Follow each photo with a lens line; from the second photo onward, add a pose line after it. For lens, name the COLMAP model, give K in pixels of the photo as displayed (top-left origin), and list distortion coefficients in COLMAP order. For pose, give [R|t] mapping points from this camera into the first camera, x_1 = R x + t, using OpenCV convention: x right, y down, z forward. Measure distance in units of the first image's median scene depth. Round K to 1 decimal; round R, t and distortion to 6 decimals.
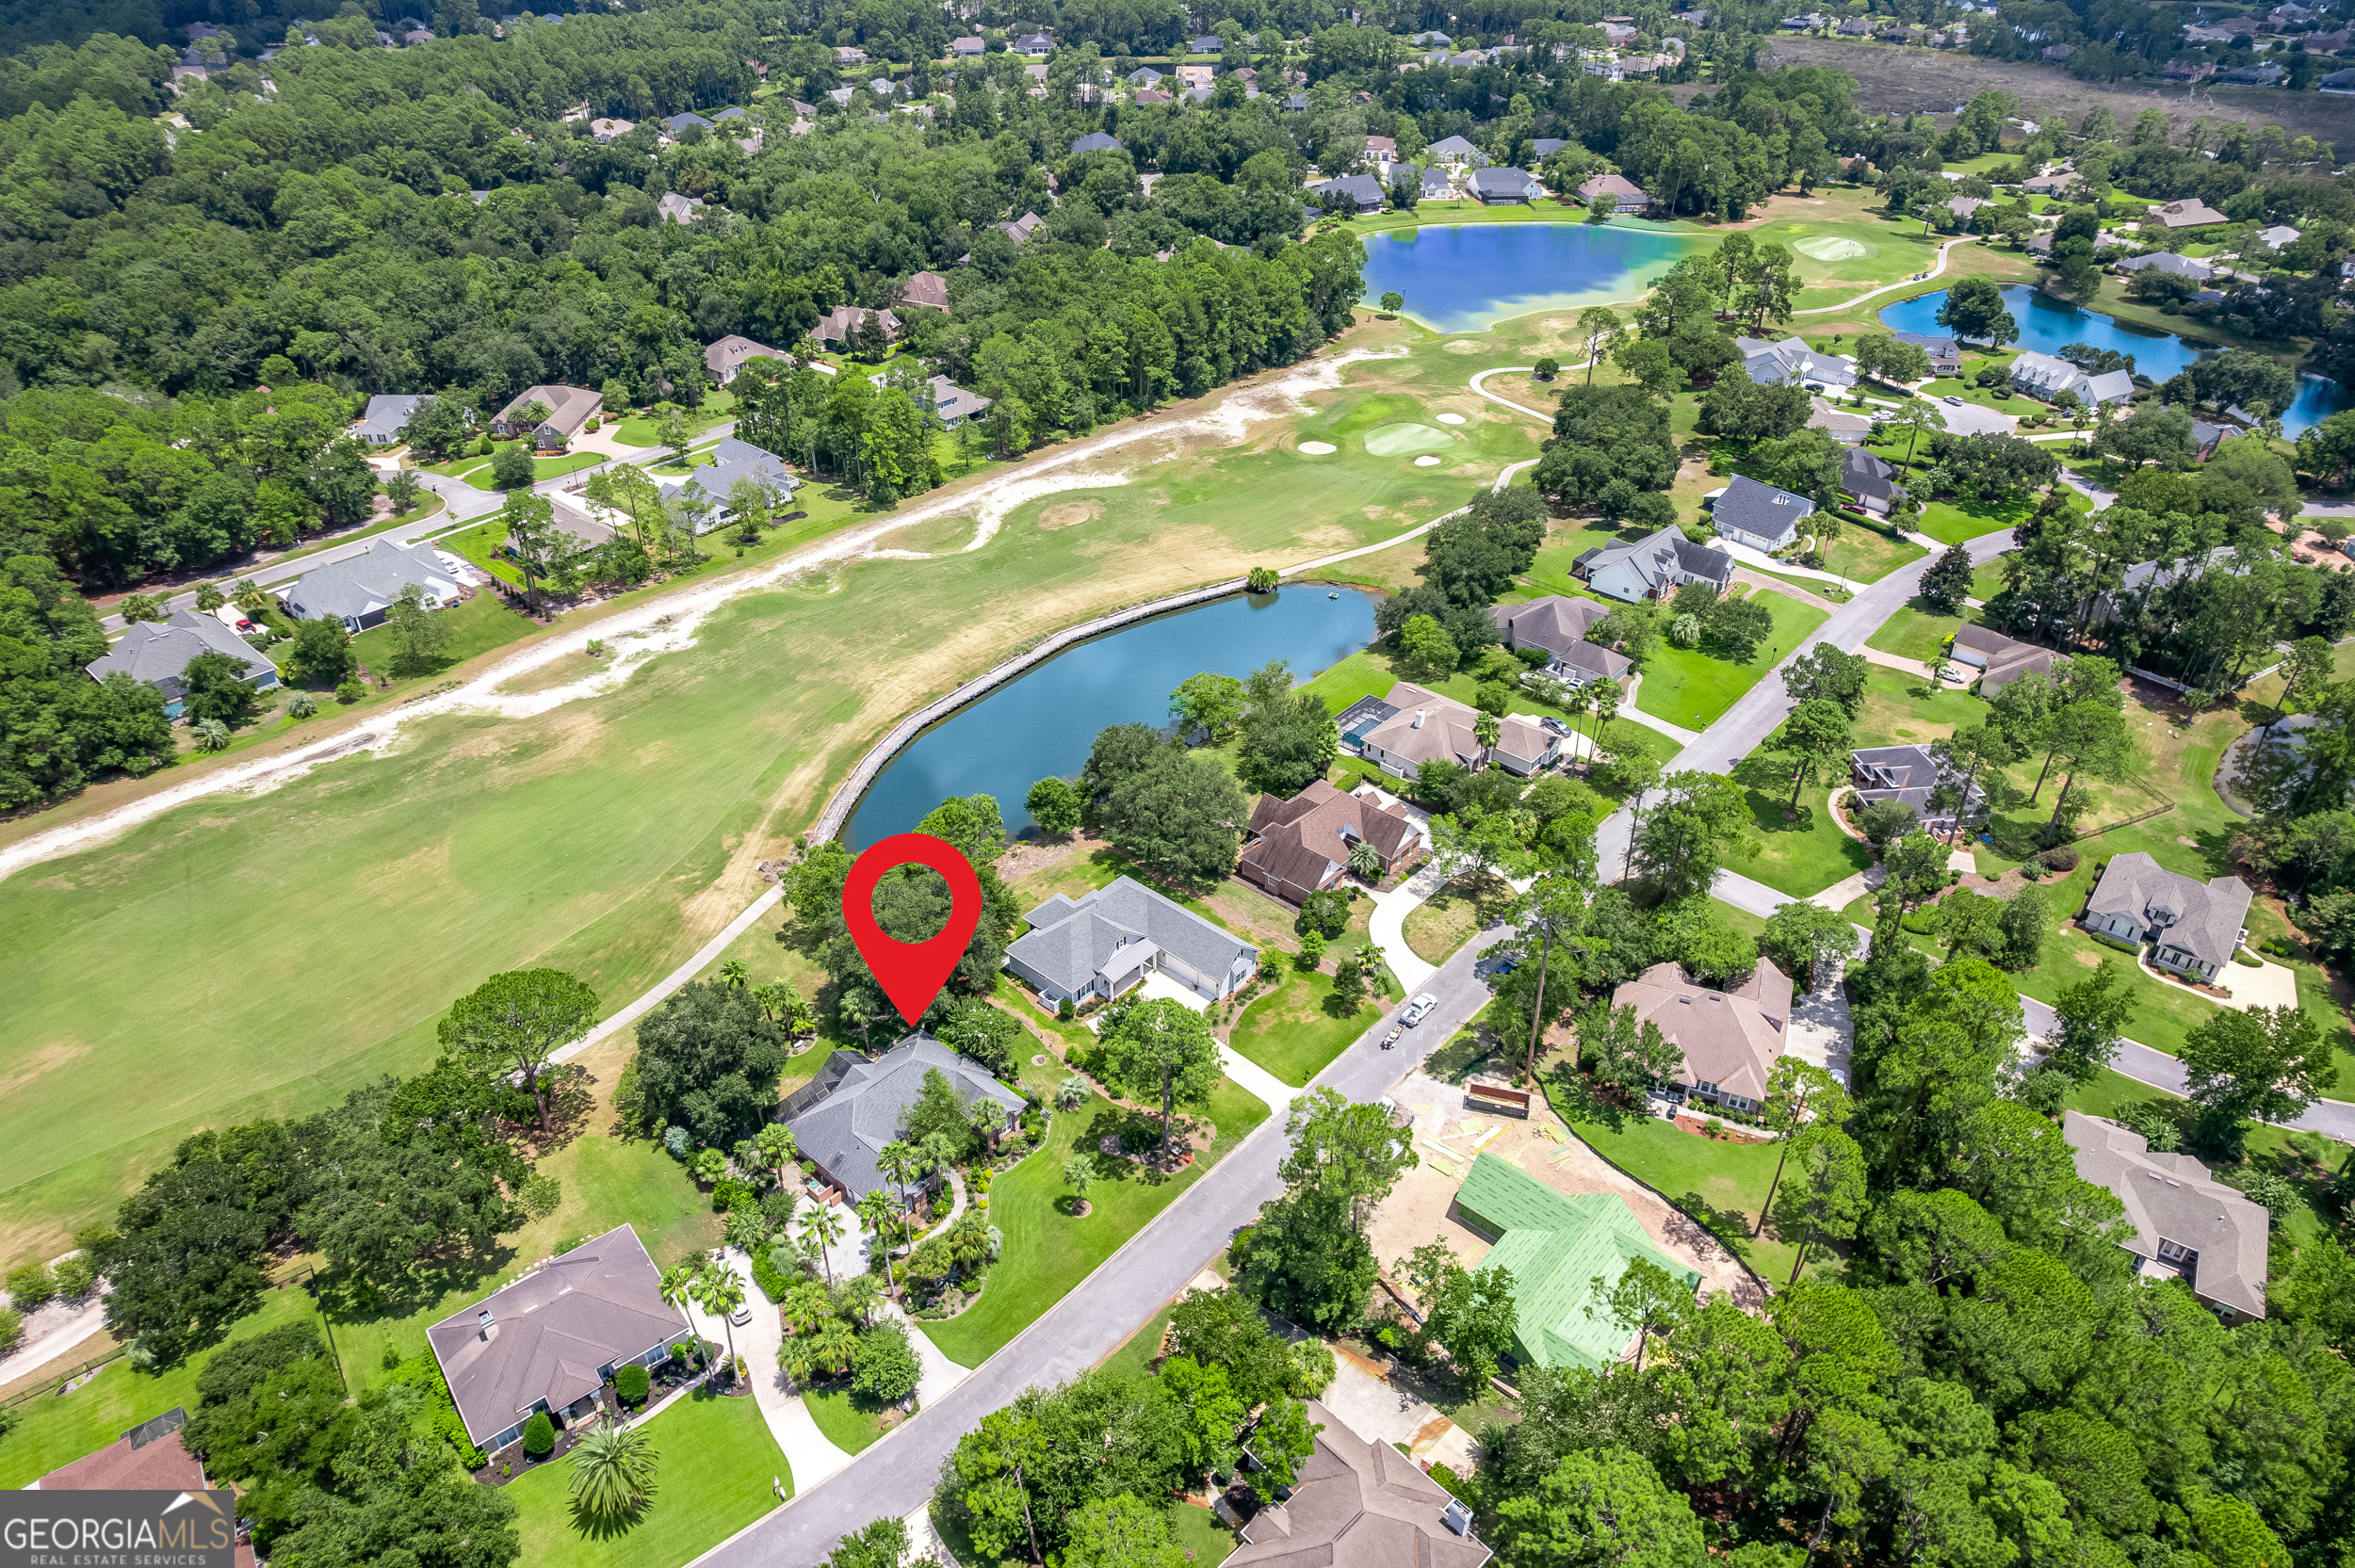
lens RADIAL K [[1513.7, 0, 1209.2], [0, 1513.7, 781.9], [0, 0, 1]] dist [-0.099285, 0.087340]
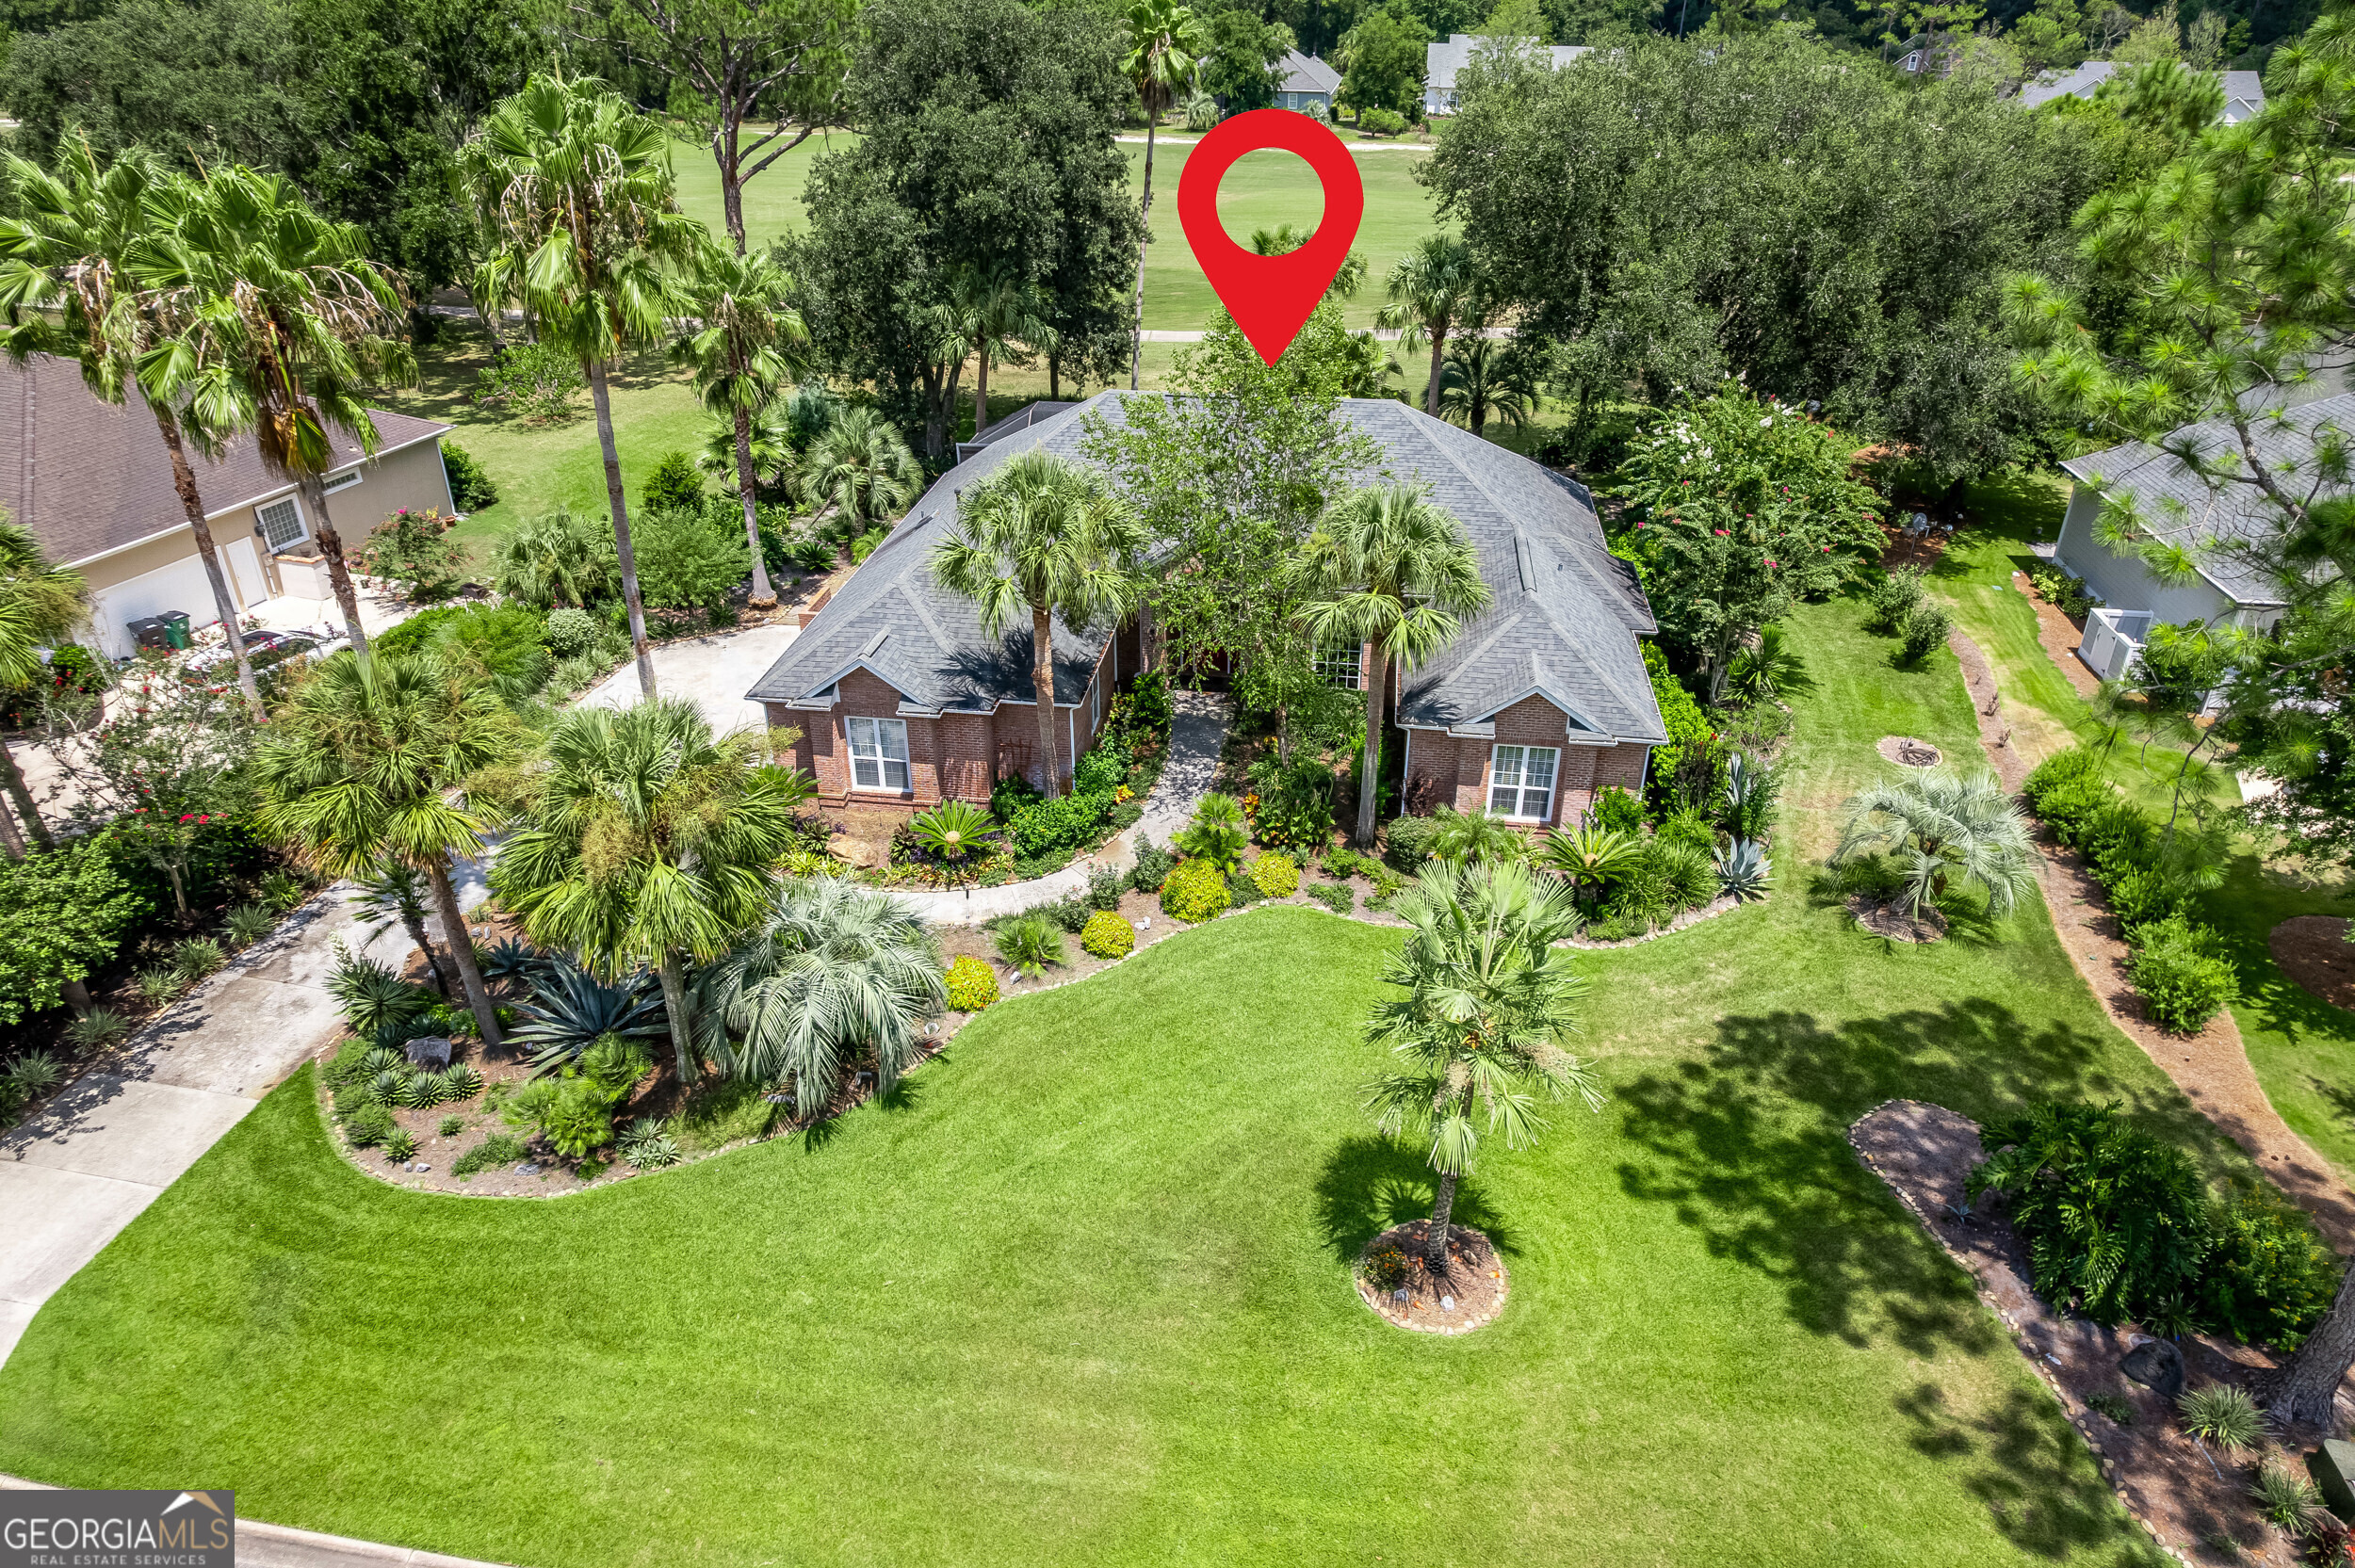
lens RADIAL K [[1513.7, 0, 1209.2], [0, 1513.7, 781.9], [0, 0, 1]] dist [-0.099285, 0.087340]
pose [[0.555200, 0.392075, -0.733505, -0.005610], [-0.462916, 0.878362, 0.119118, 0.157513], [0.690986, 0.273417, 0.669165, 0.585891]]
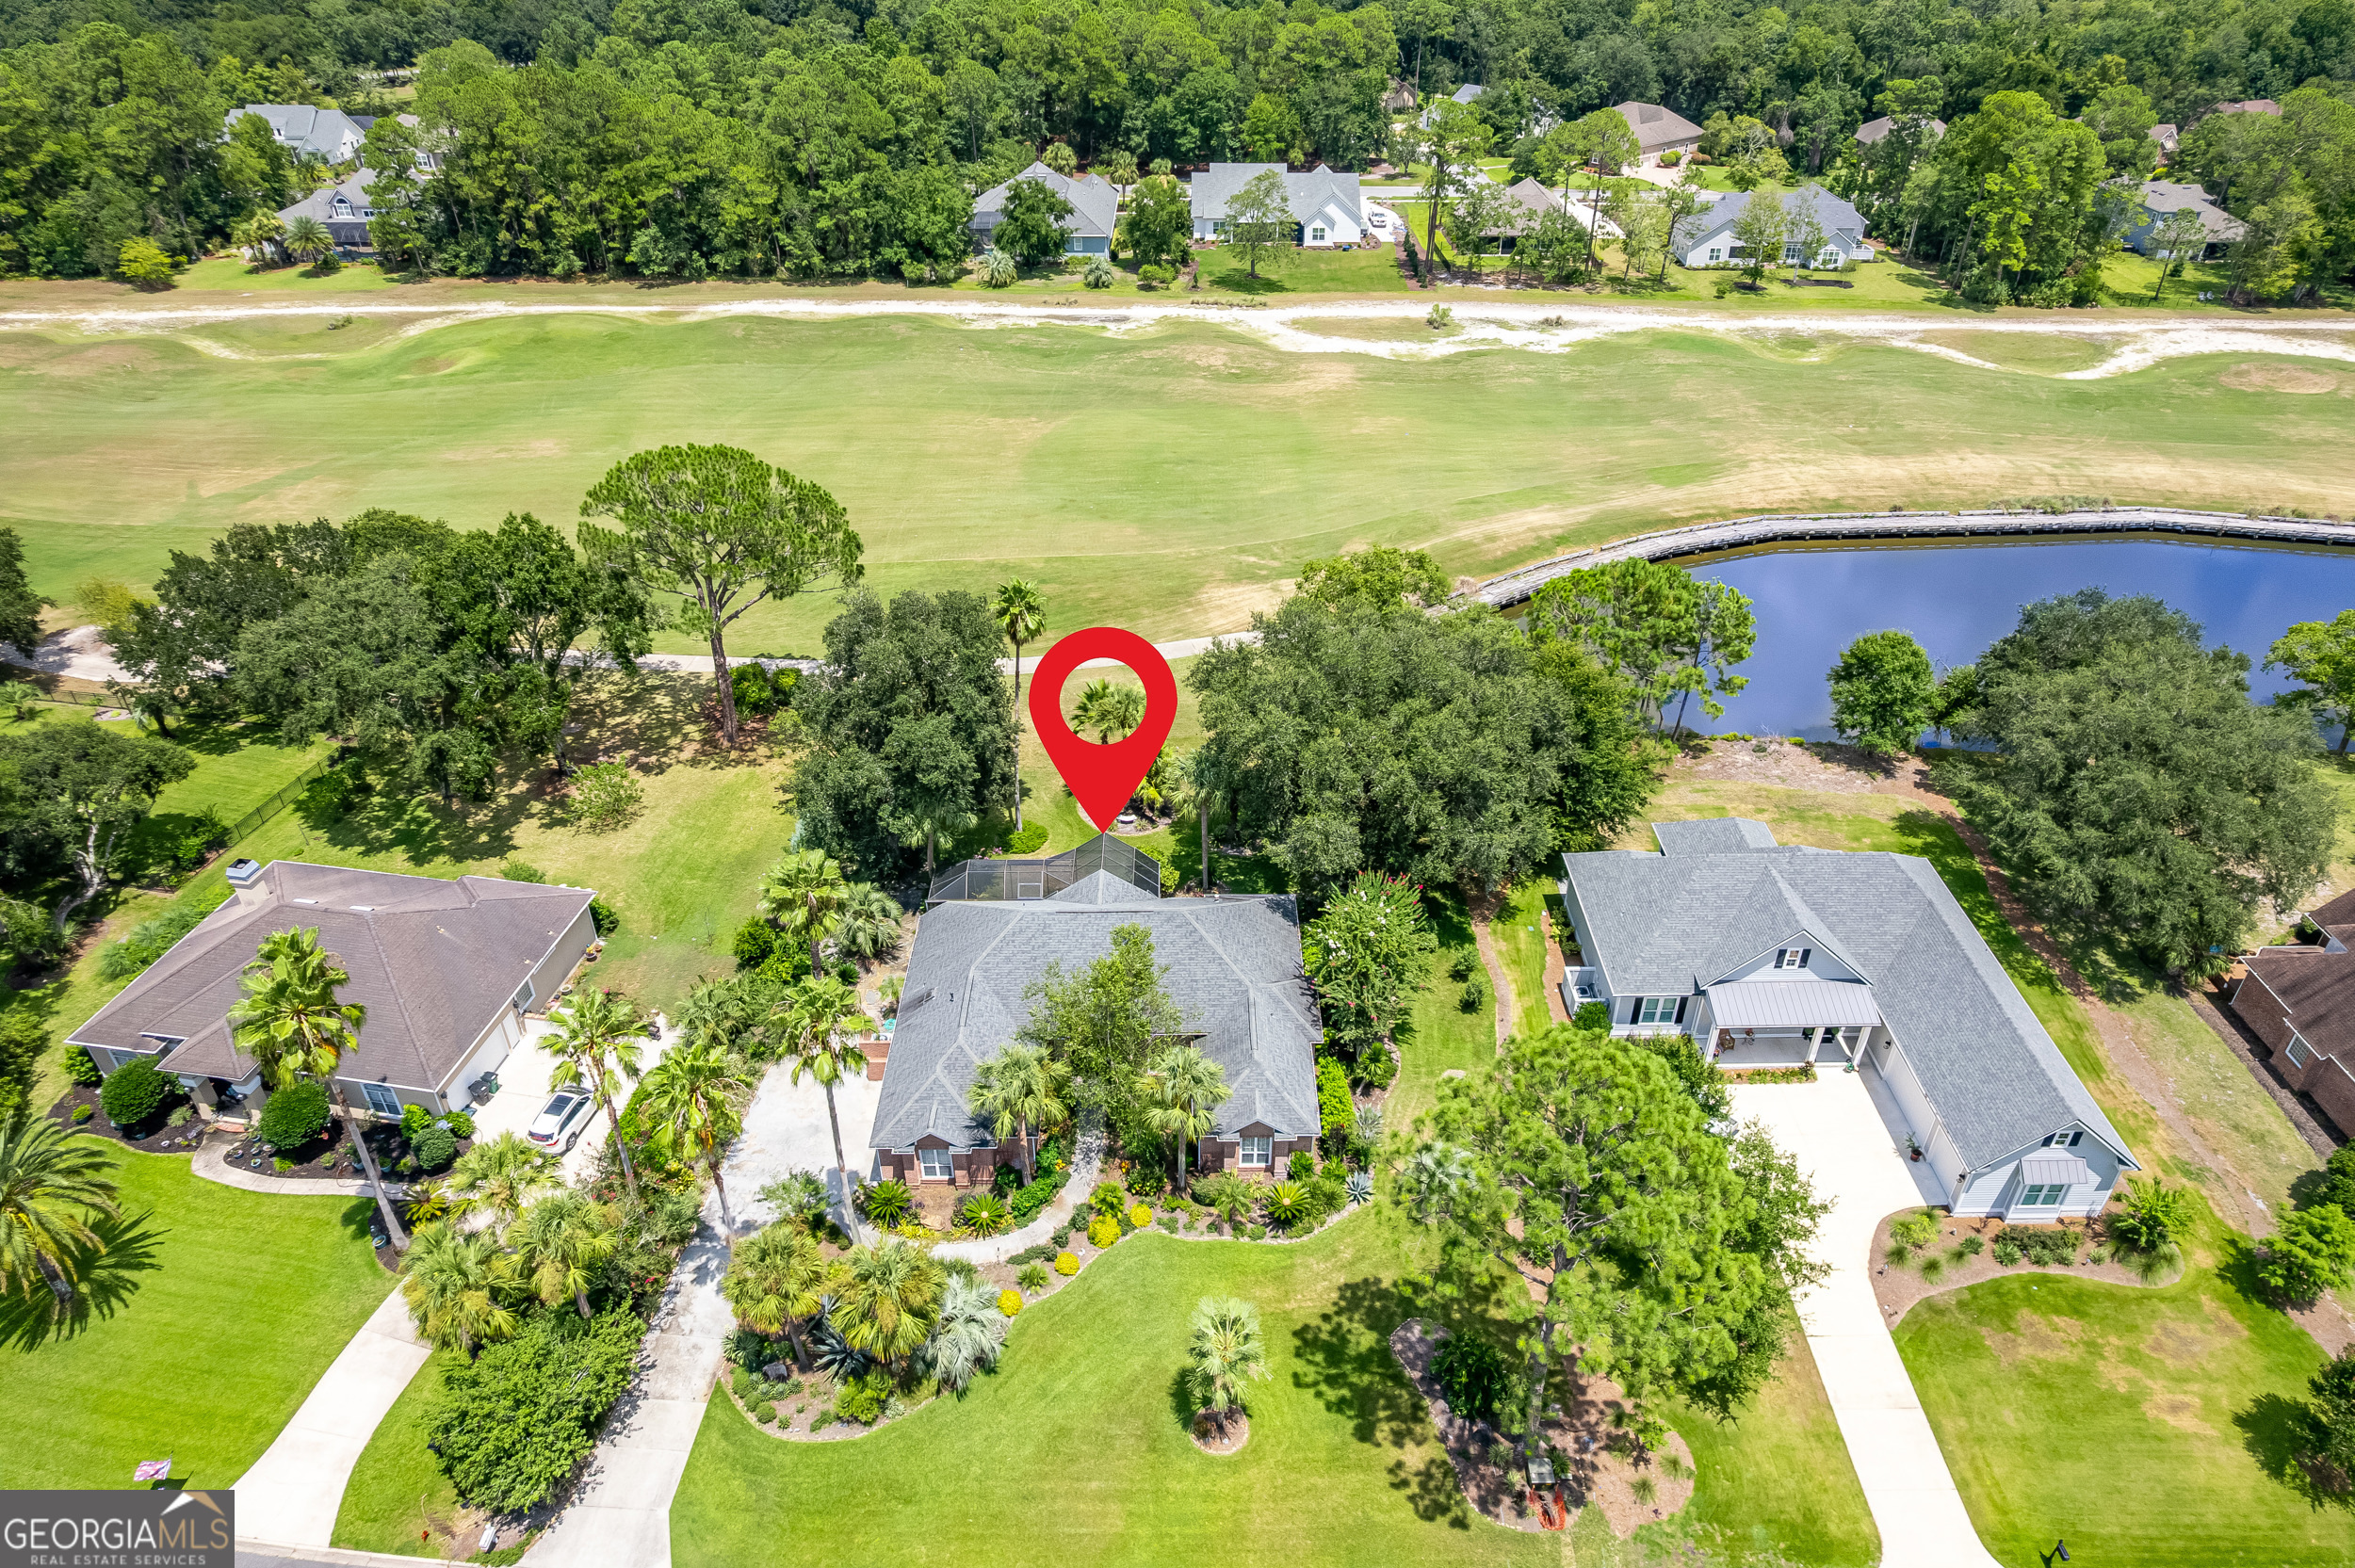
lens RADIAL K [[1503.3, 0, 1198.6], [0, 1503.3, 781.5], [0, 0, 1]] dist [-0.085225, 0.082320]
pose [[0.662116, 0.410305, -0.627098, 0.053582], [-0.415524, 0.897390, 0.148428, 0.055608], [0.623652, 0.162298, 0.764668, 0.457736]]
